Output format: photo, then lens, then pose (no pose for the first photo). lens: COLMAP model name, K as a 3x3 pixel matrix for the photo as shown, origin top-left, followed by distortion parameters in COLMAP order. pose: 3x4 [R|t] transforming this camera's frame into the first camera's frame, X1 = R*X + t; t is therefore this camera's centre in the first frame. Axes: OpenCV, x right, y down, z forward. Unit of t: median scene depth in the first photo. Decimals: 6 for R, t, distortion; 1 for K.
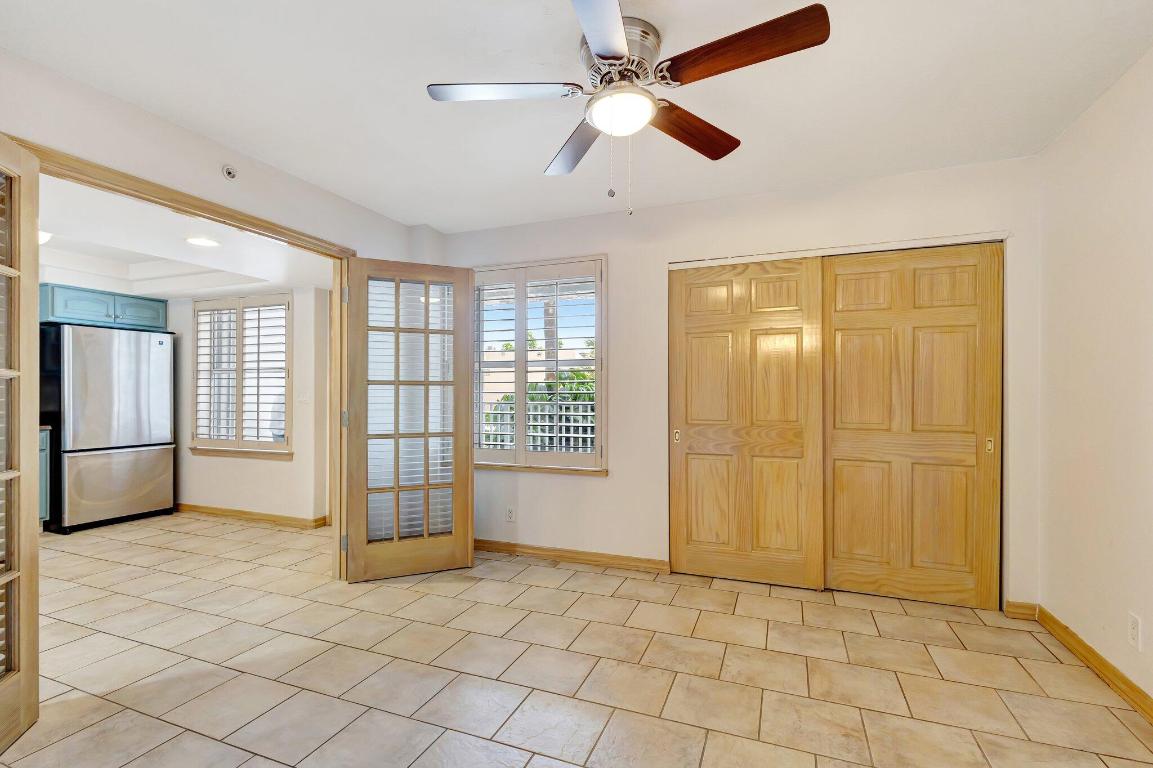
lens RADIAL K [[525.7, 0, 565.5], [0, 525.7, 387.1], [0, 0, 1]] dist [0.004298, -0.000970]
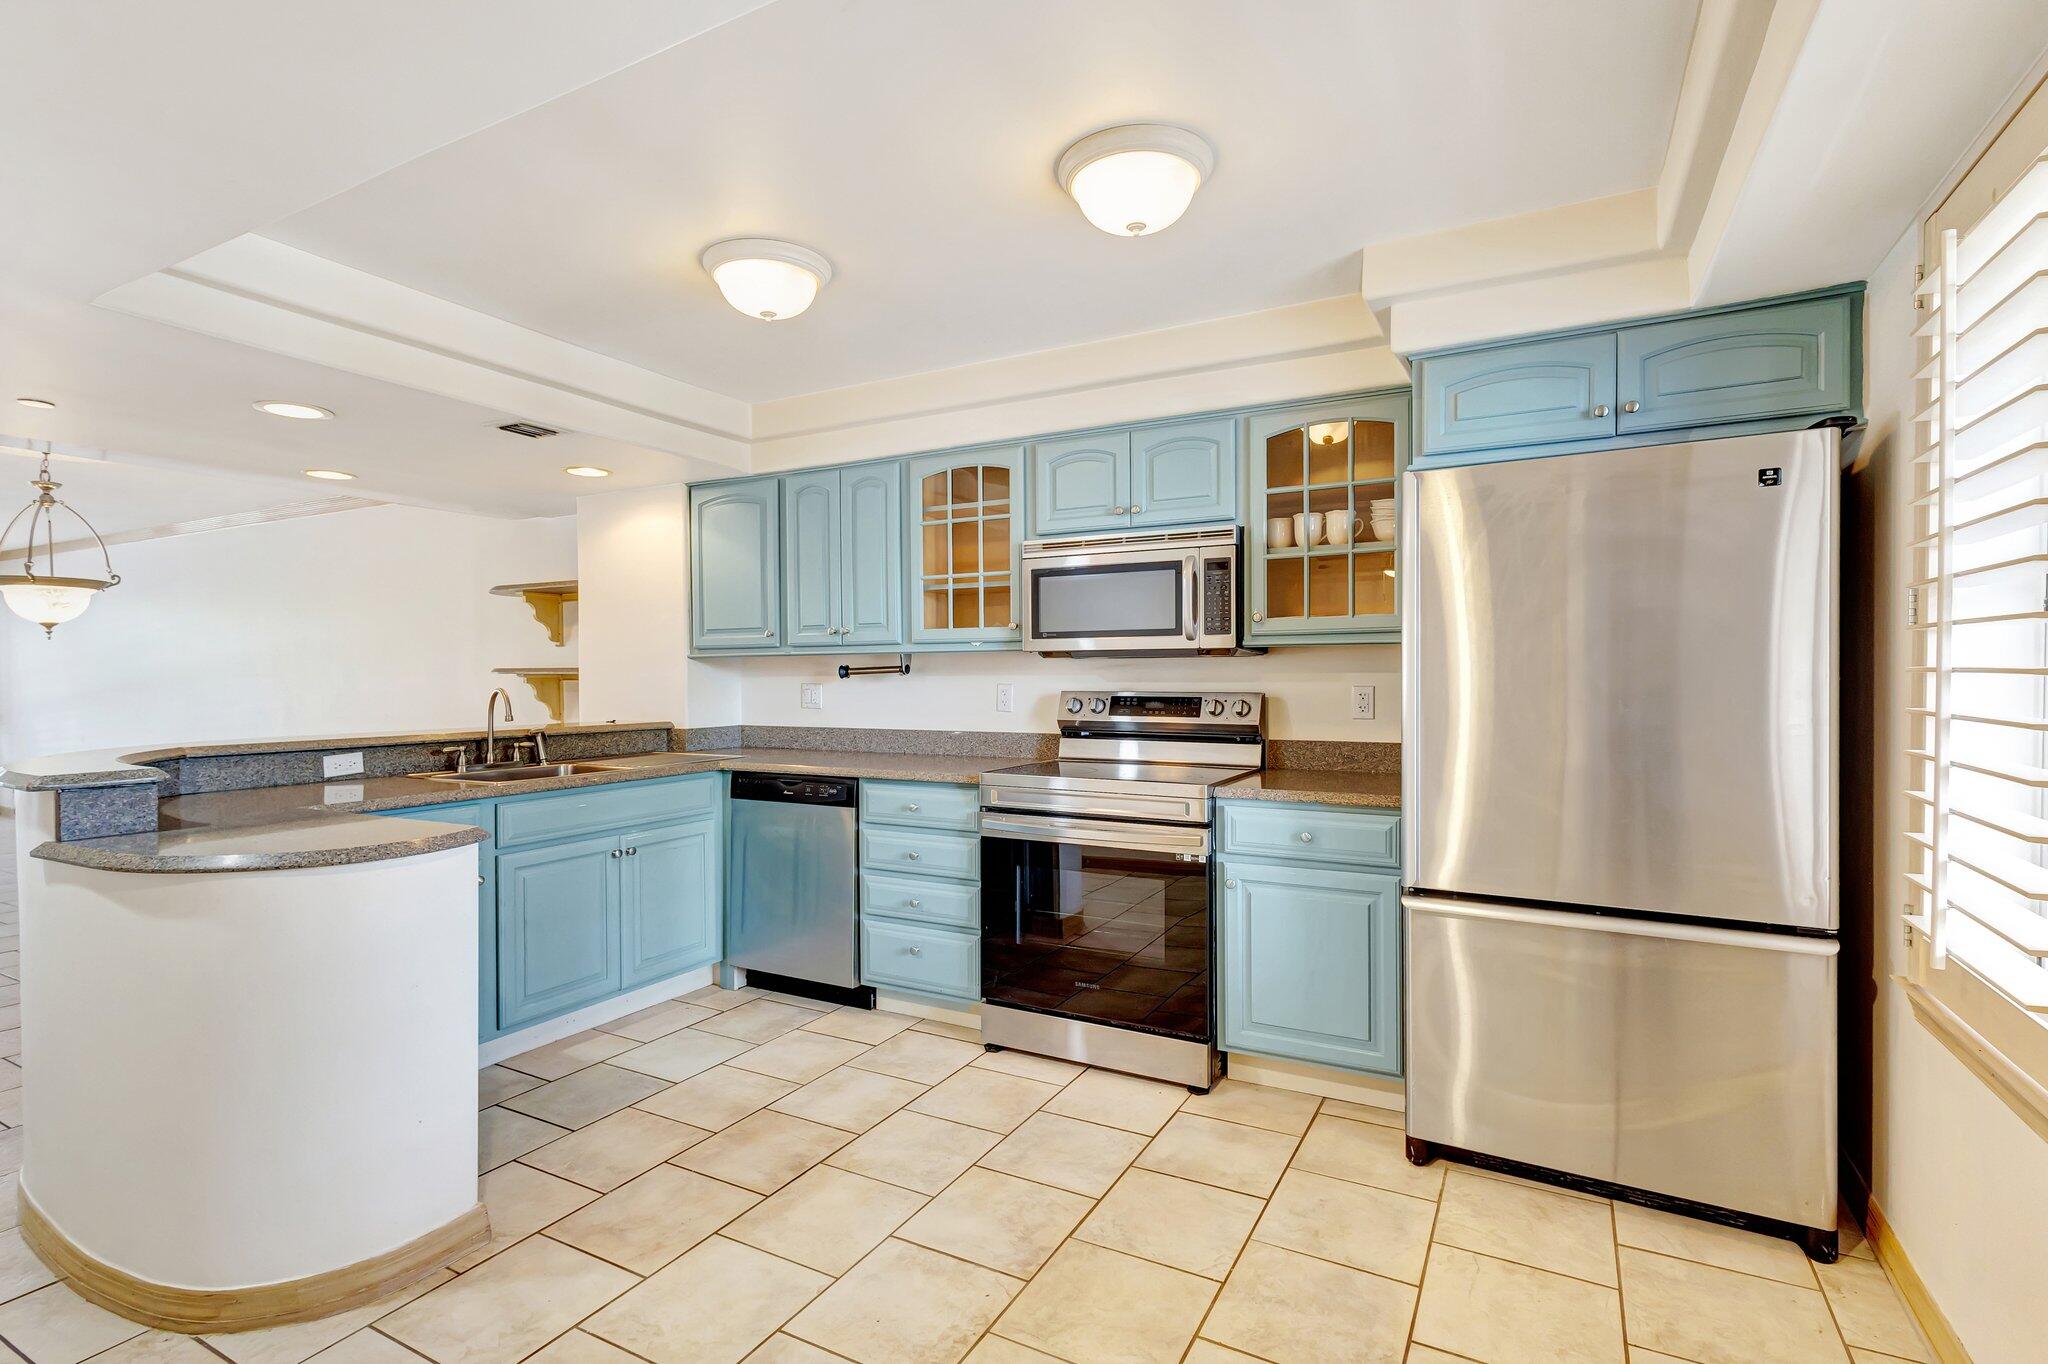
lens RADIAL K [[933.7, 0, 1020.8], [0, 933.7, 692.2], [0, 0, 1]] dist [0.004298, -0.000970]
pose [[-0.107460, 0.018000, -0.994046, -0.531570], [0.011500, 0.999792, 0.016861, -0.005152], [0.994143, -0.009619, -0.107644, 1.137406]]
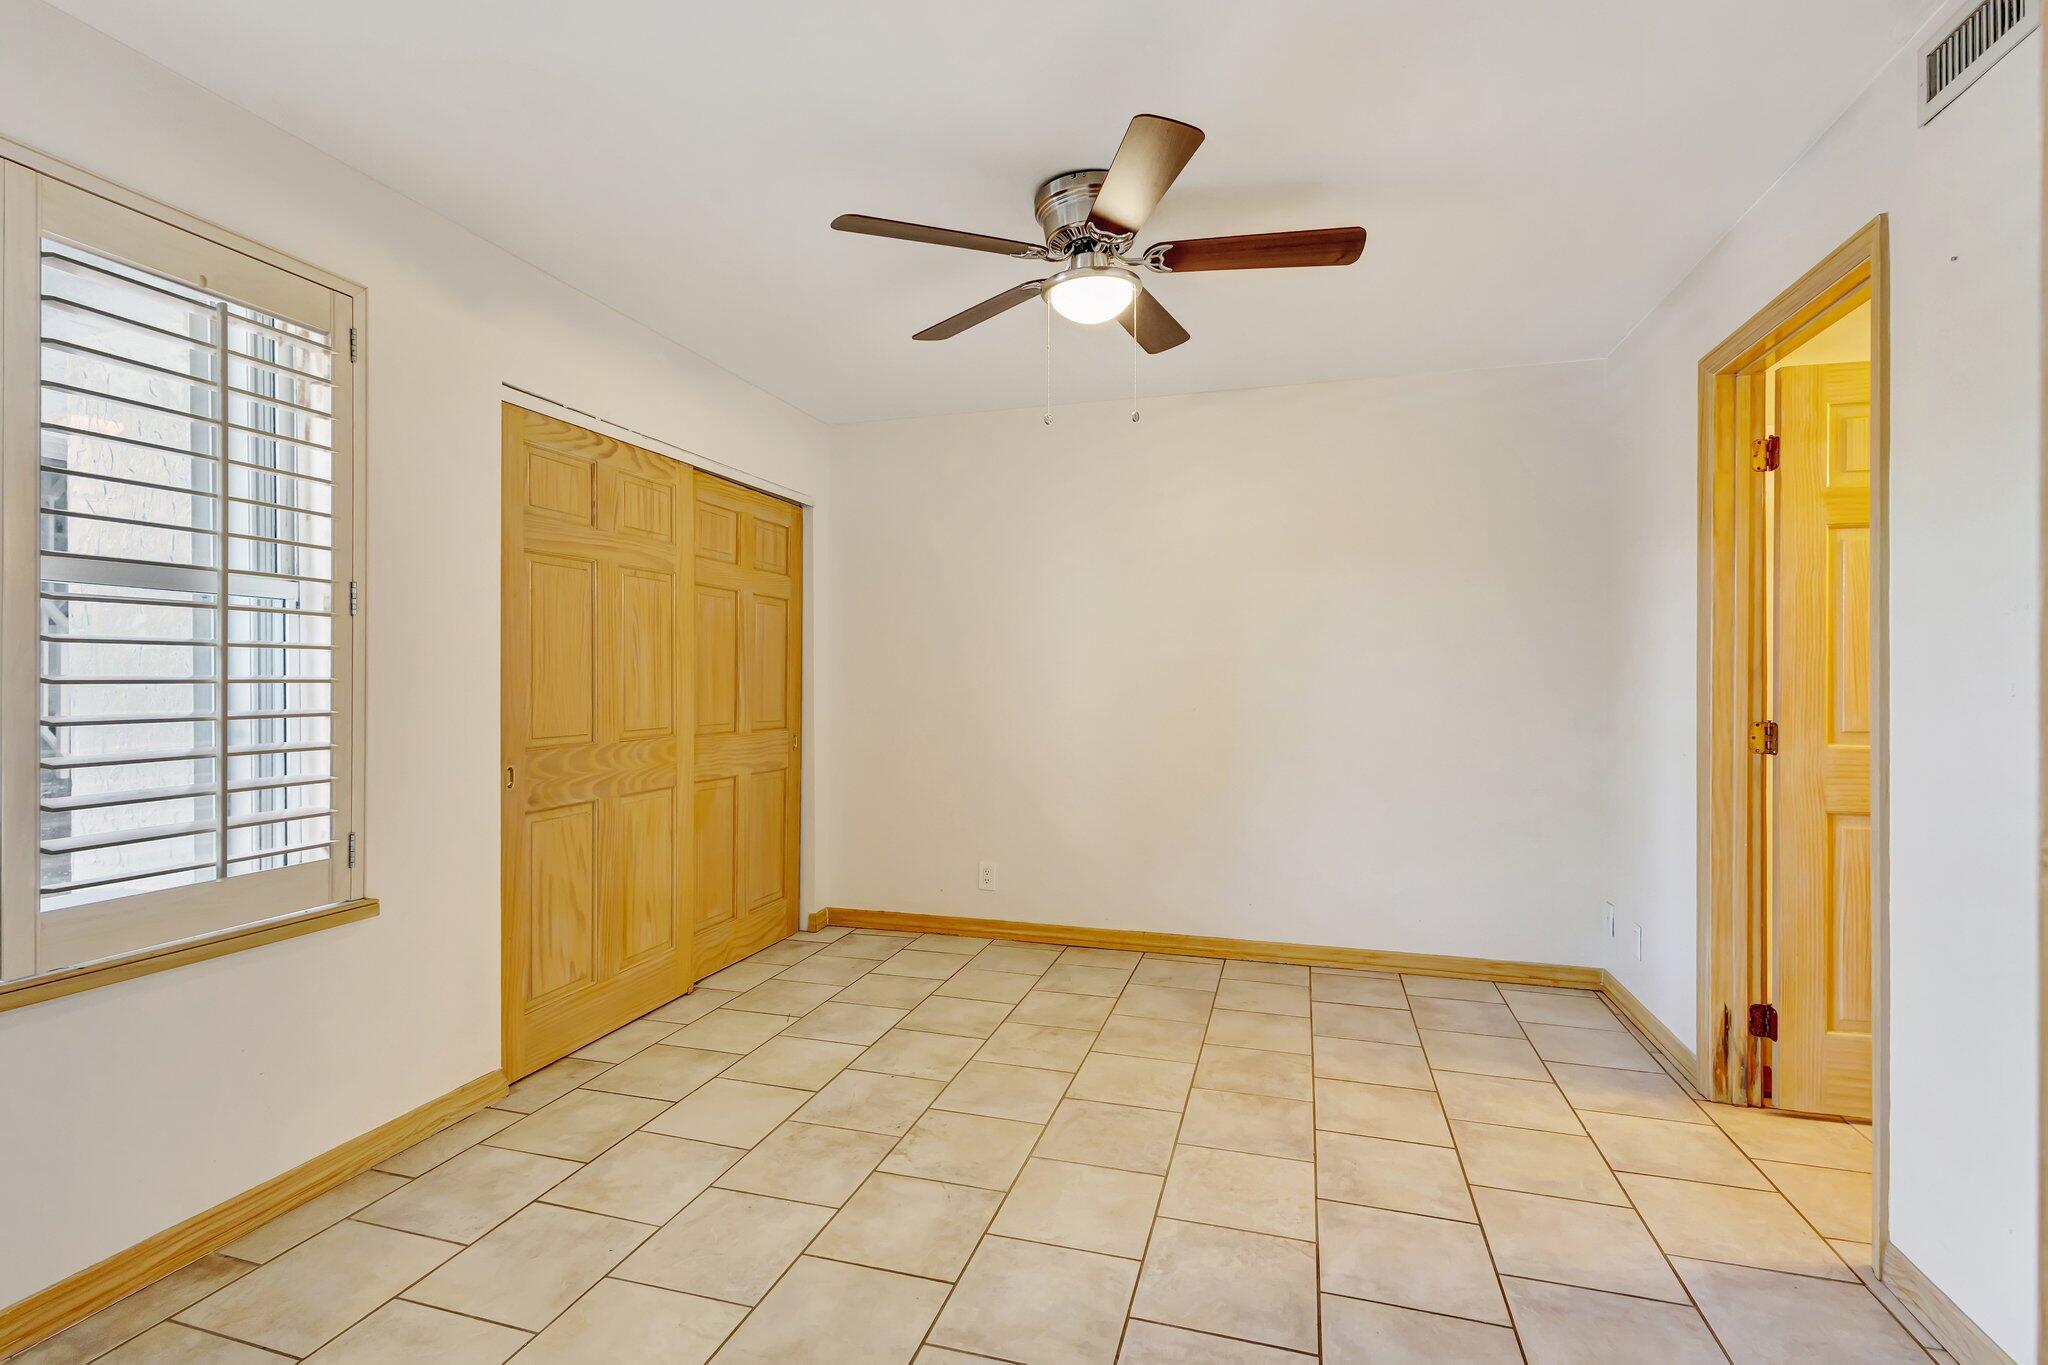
lens RADIAL K [[933.7, 0, 1019.9], [0, 933.7, 679.1], [0, 0, 1]] dist [0.004298, -0.000970]
pose [[-0.087456, 0.000424, 0.996168, -0.648173], [-0.007536, 0.999971, -0.001087, 0.007255], [-0.996140, -0.007602, -0.087450, 0.676646]]
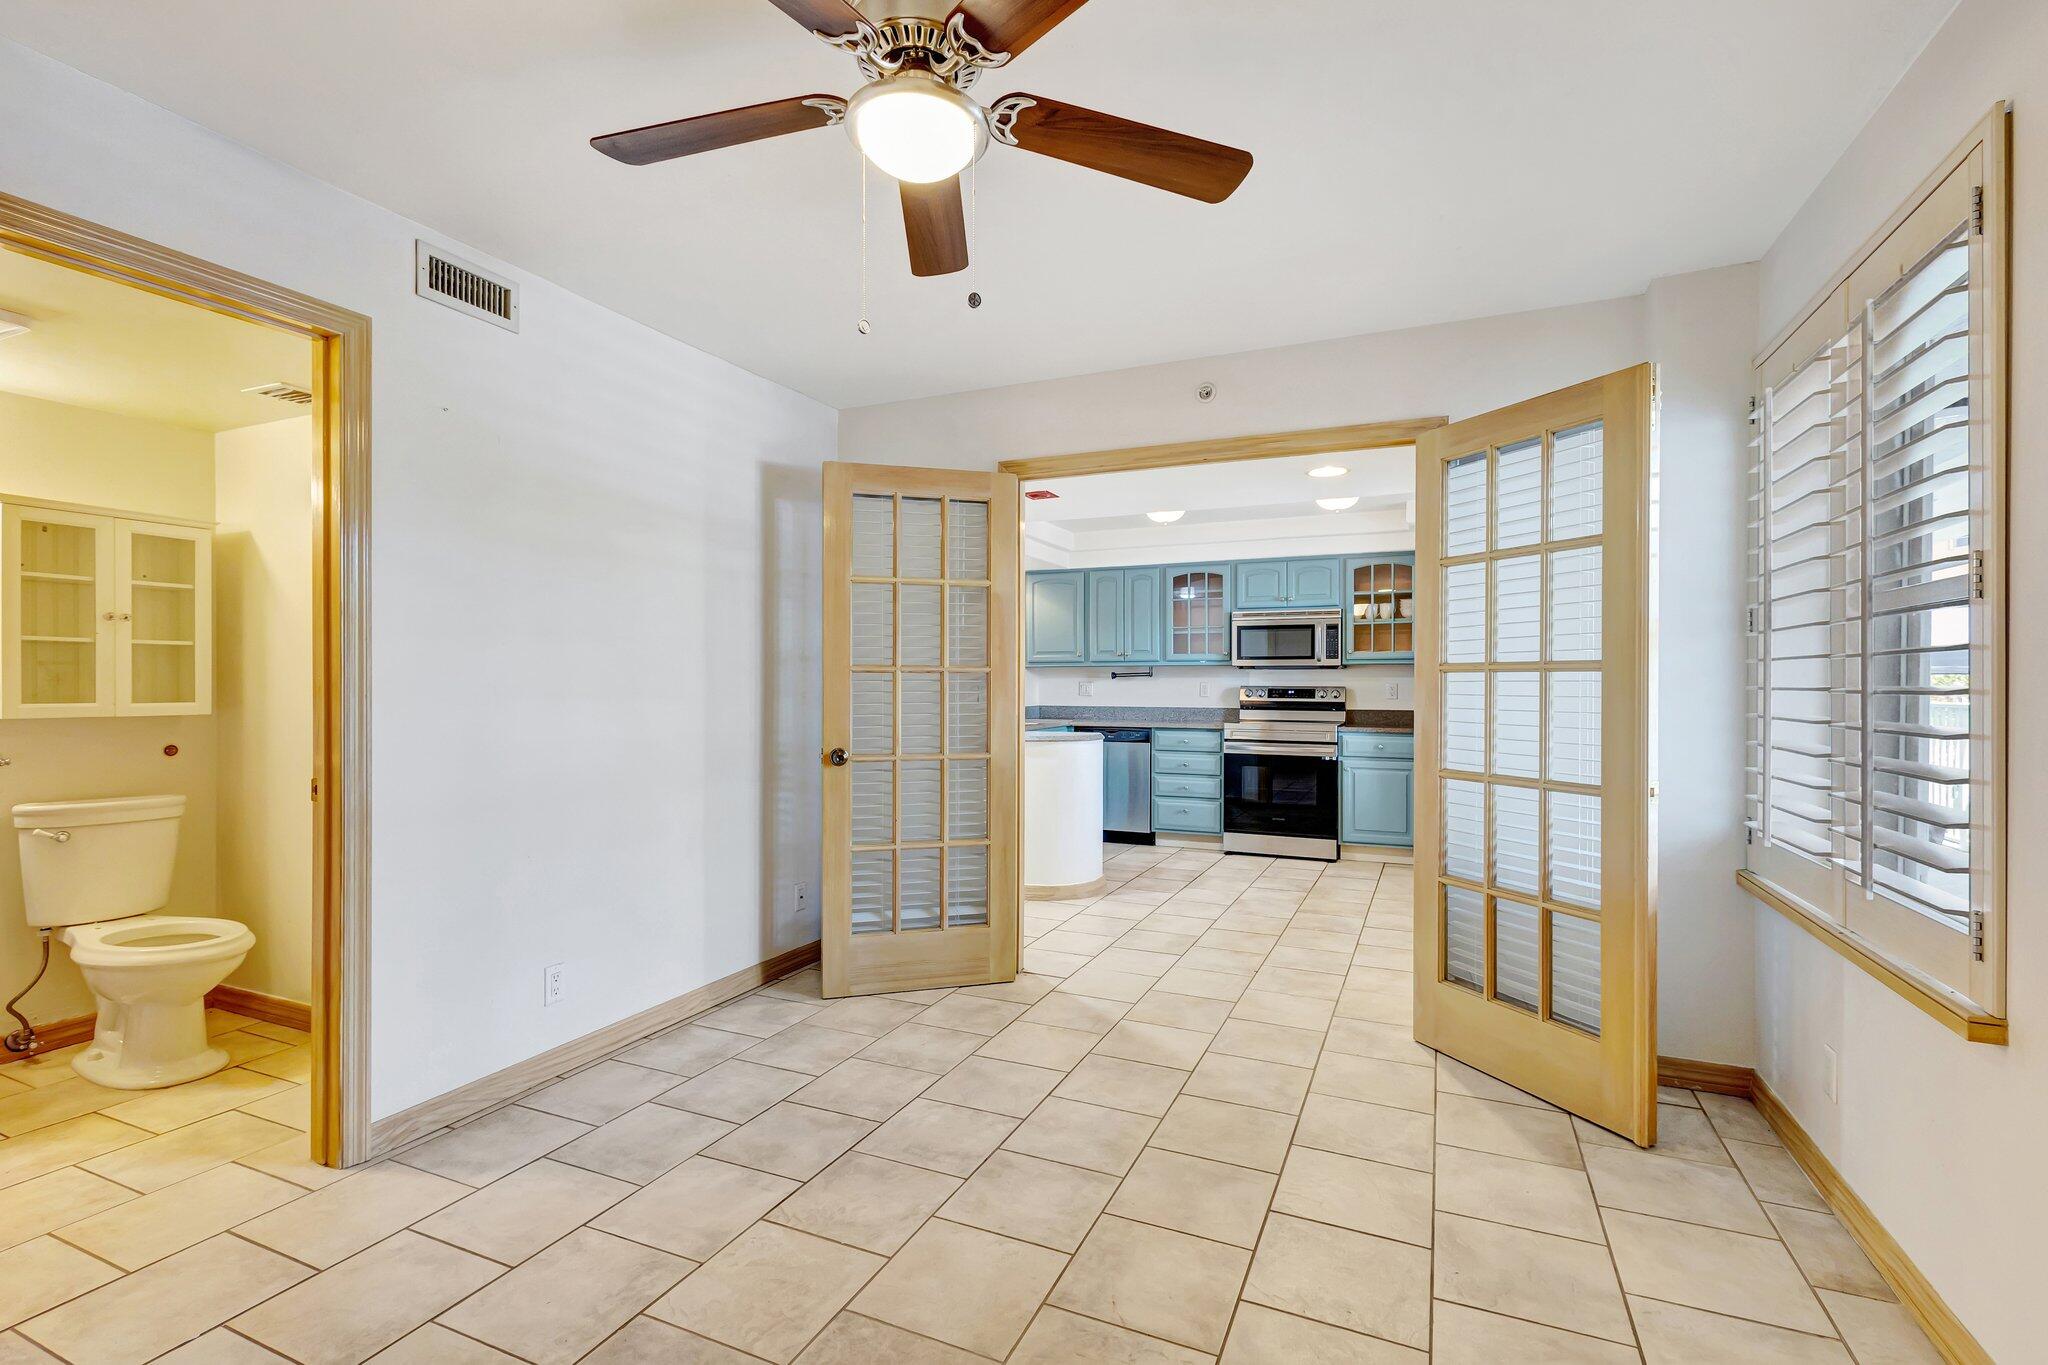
lens RADIAL K [[933.7, 0, 1041.7], [0, 933.7, 686.4], [0, 0, 1]] dist [0.004298, -0.000970]
pose [[-0.015856, 0.003100, -0.999869, 0.554717], [0.004819, 0.999984, 0.003024, 0.004926], [0.999863, -0.004770, -0.015871, 0.634096]]
